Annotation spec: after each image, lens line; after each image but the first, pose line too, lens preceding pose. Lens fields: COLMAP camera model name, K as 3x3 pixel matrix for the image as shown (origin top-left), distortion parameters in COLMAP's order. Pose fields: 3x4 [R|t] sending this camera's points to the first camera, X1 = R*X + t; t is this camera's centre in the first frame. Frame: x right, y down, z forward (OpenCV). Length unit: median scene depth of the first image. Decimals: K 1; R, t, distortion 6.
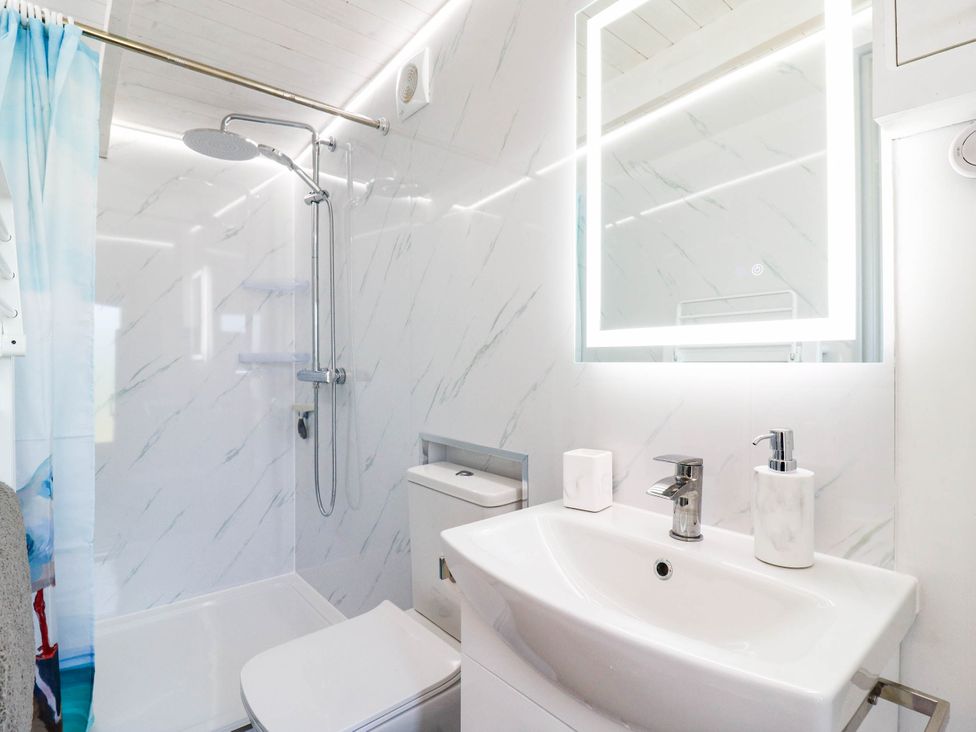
lens RADIAL K [[510.5, 0, 488.6], [0, 510.5, 364.1], [0, 0, 1]] dist [0.000409, -0.012352]
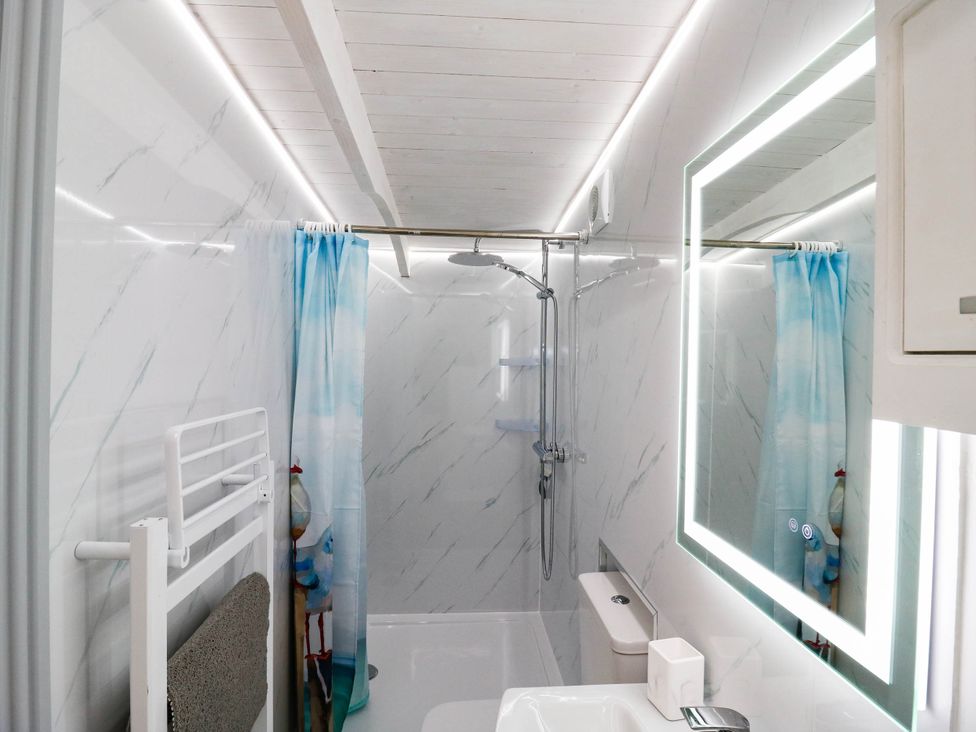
lens RADIAL K [[510.5, 0, 489.3], [0, 510.5, 366.2], [0, 0, 1]] dist [0.000409, -0.012352]
pose [[0.807756, 0.014841, -0.589330, 0.301435], [-0.015591, 0.999871, 0.003810, -0.223634], [0.589311, 0.006111, 0.807883, 0.027811]]
